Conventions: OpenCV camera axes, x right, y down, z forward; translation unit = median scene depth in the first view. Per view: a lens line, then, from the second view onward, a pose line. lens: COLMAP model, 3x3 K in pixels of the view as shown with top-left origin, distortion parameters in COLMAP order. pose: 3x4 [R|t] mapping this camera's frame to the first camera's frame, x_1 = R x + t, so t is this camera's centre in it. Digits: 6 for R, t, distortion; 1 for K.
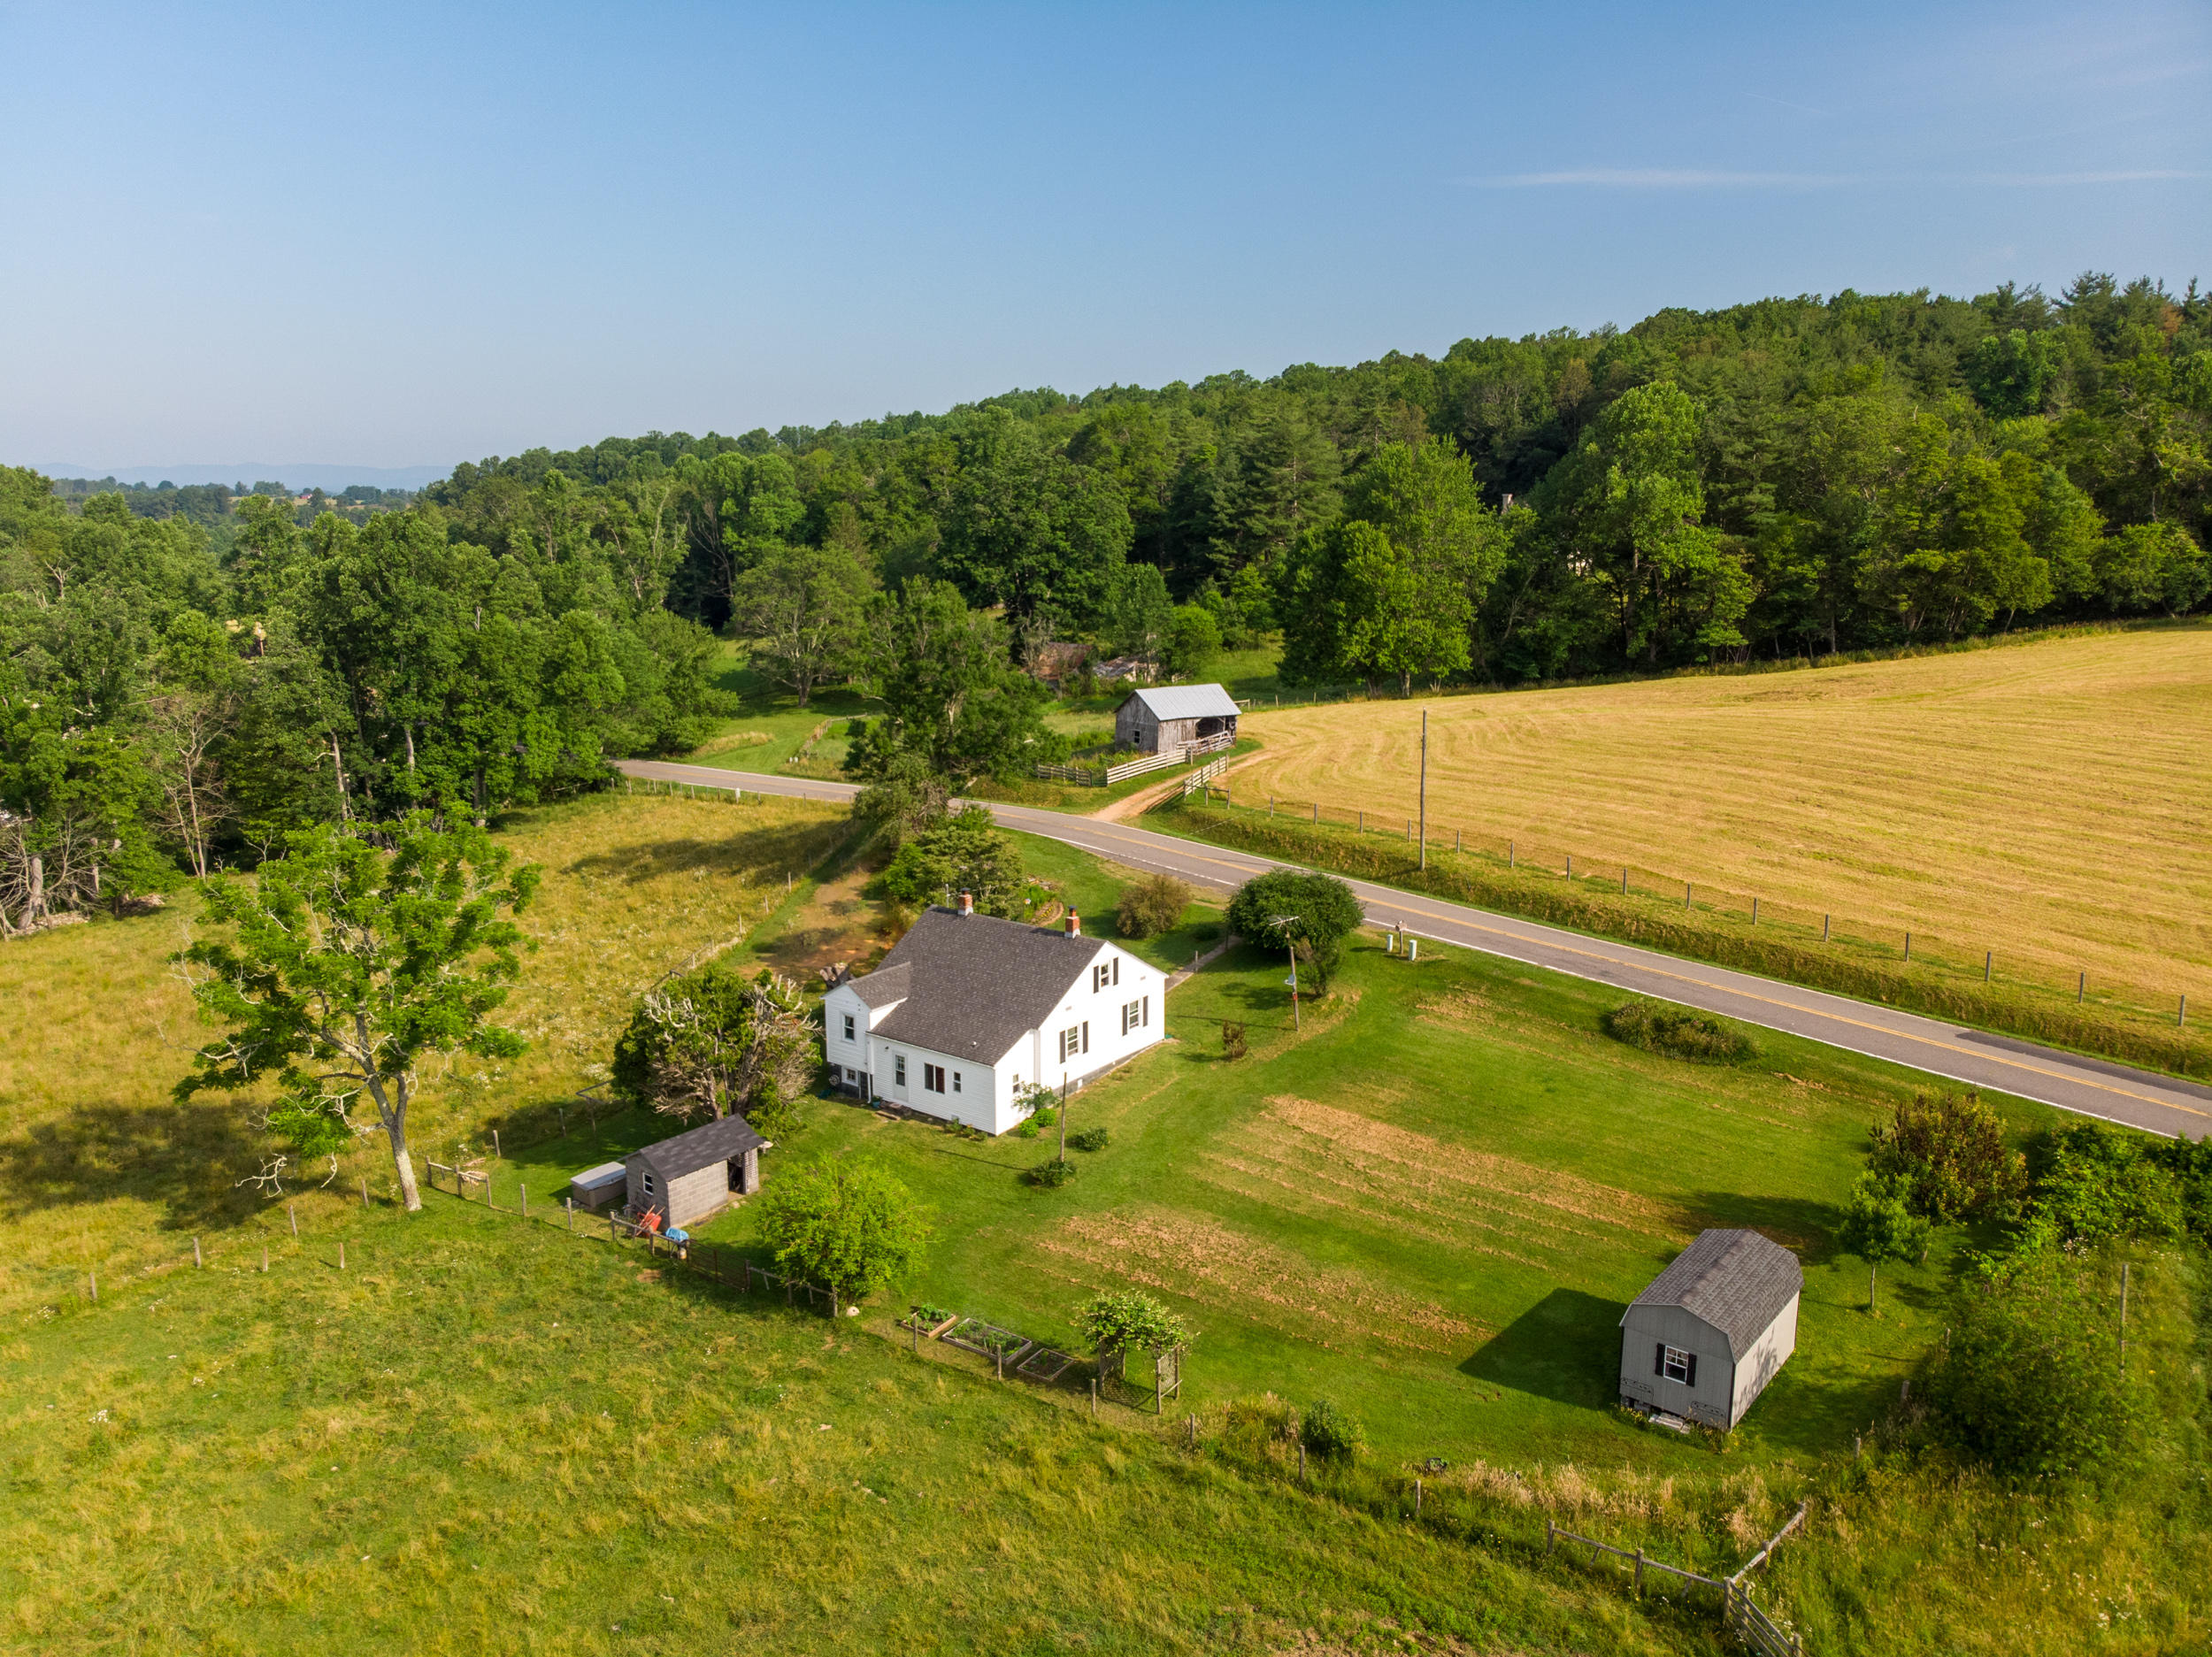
lens RADIAL K [[1653.8, 0, 1106.0], [0, 1653.8, 828.5], [0, 0, 1]] dist [-0.007339, 0.027880]
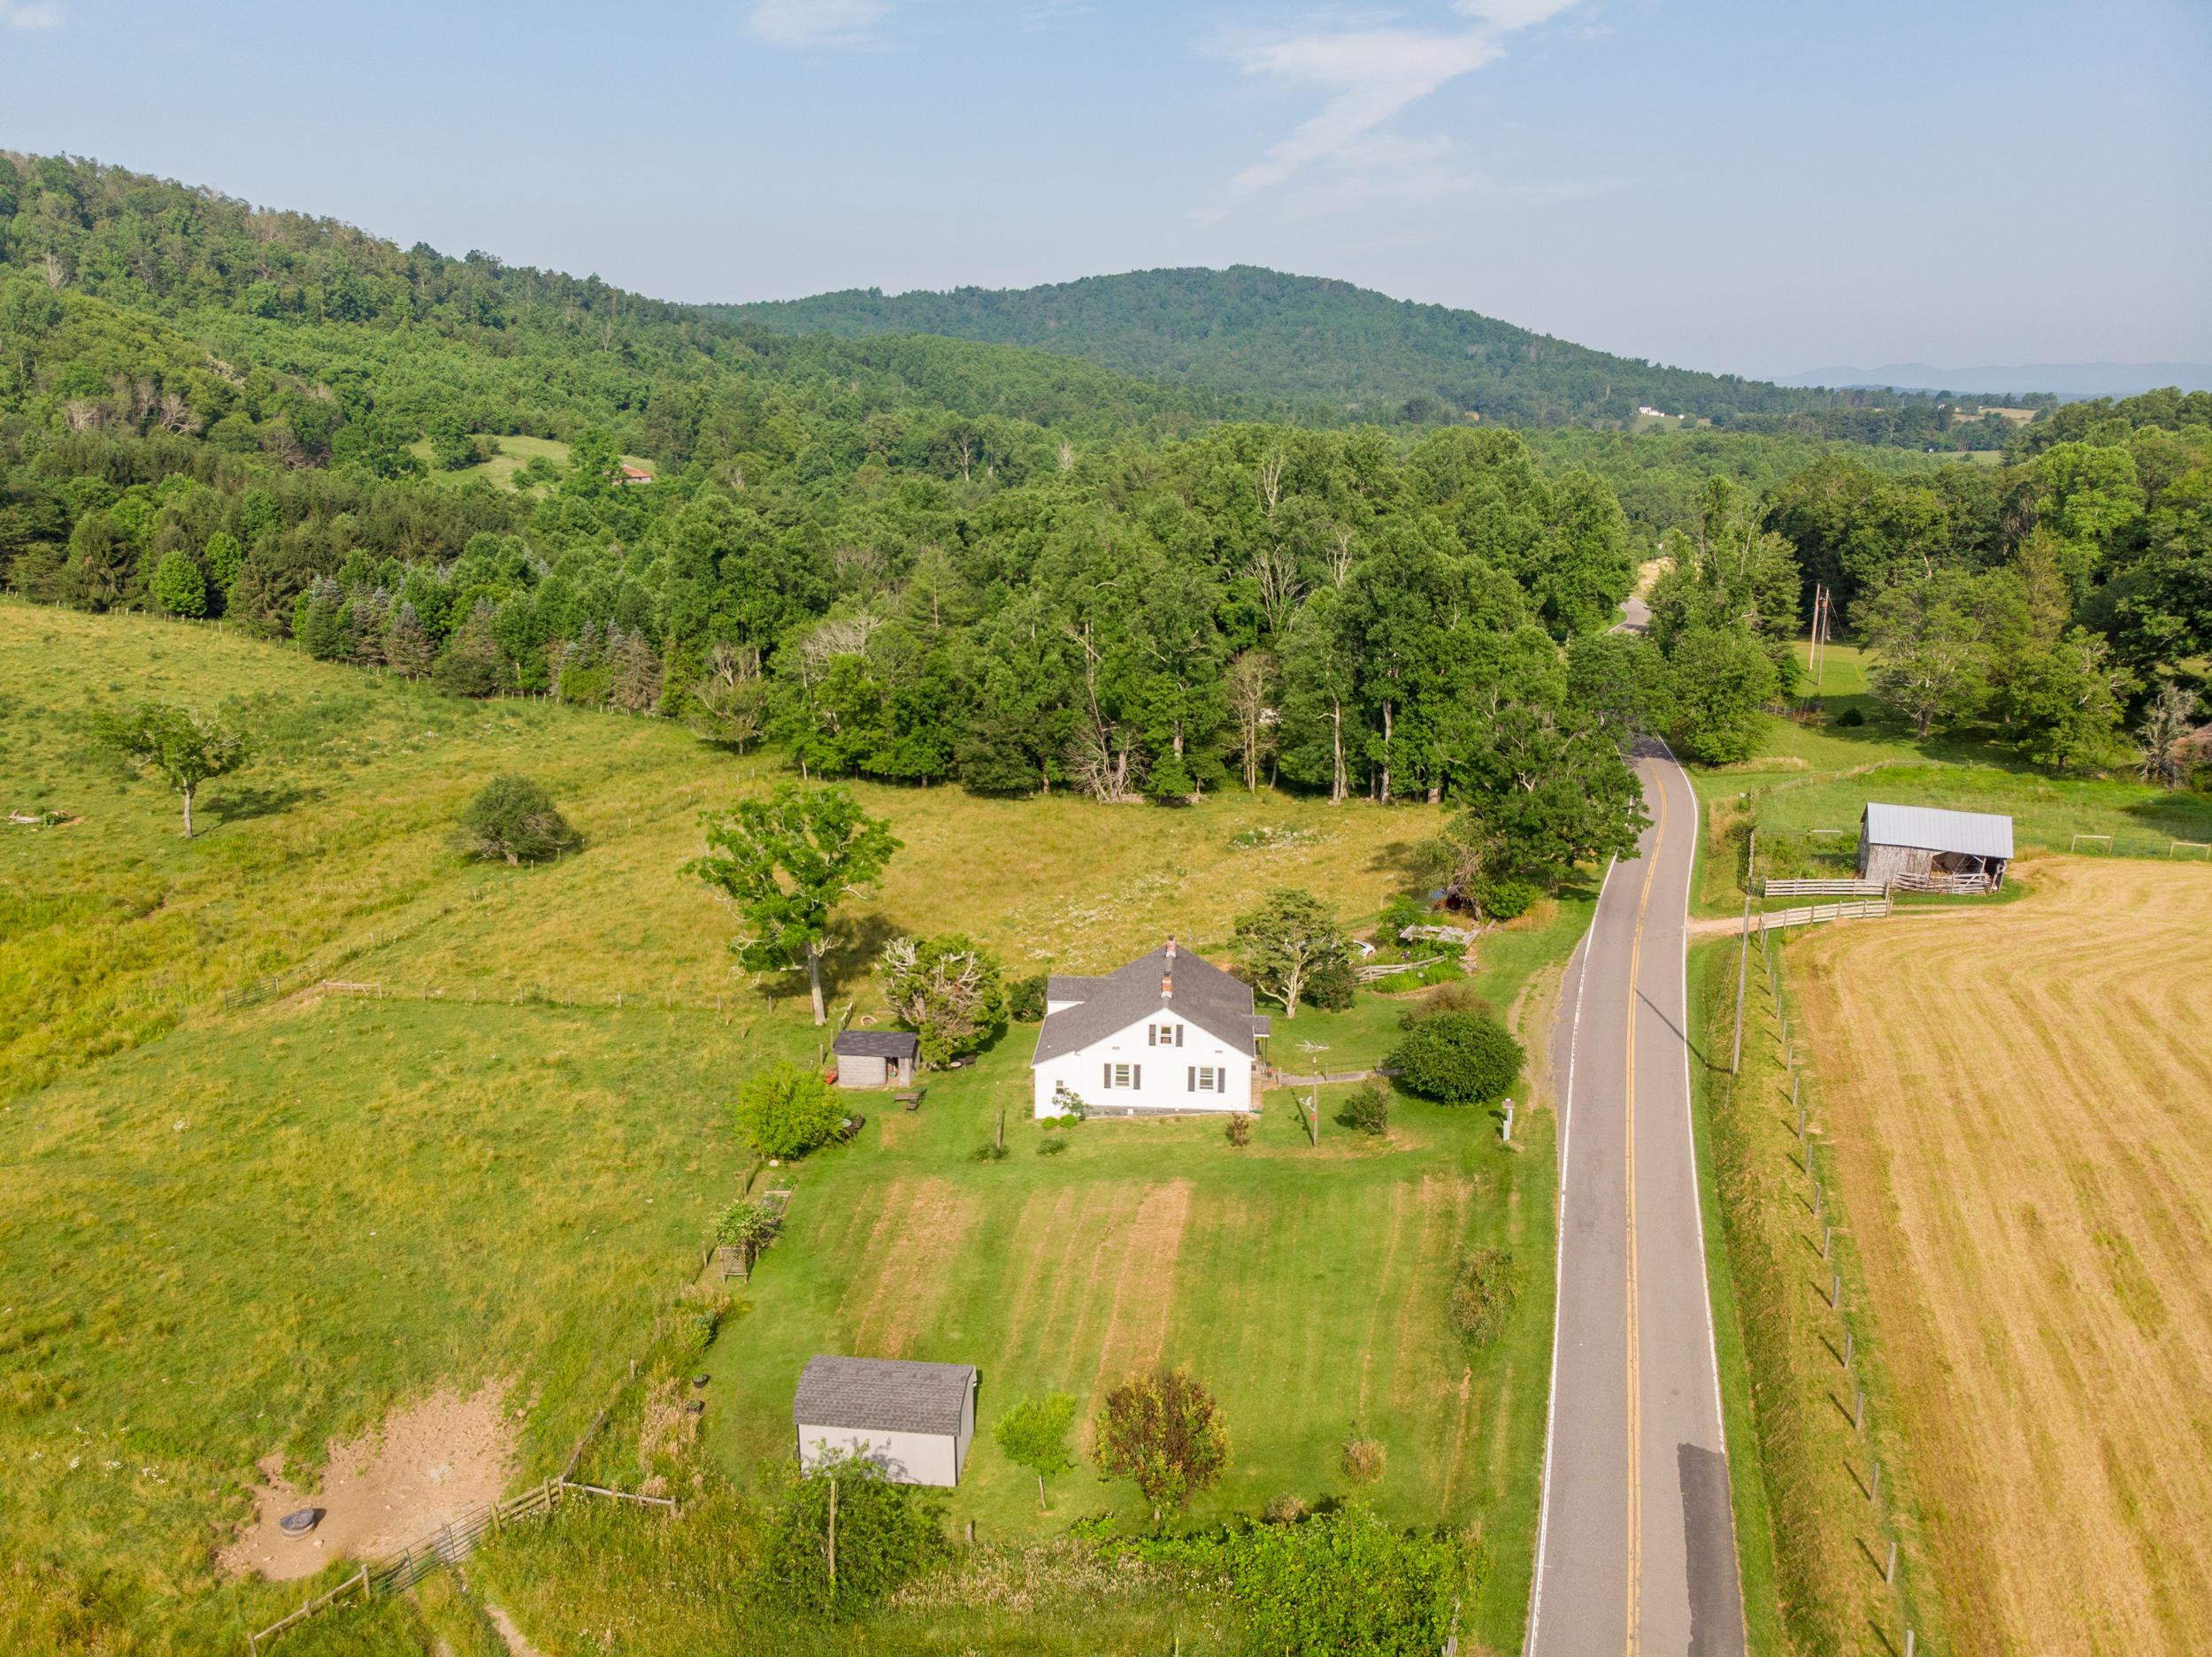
lens RADIAL K [[1653.8, 0, 1106.0], [0, 1653.8, 828.5], [0, 0, 1]] dist [-0.007339, 0.027880]
pose [[0.545867, 0.228439, -0.806130, 0.910818], [-0.182331, 0.971445, 0.151821, -0.231842], [0.817793, 0.064108, 0.571931, 0.267438]]
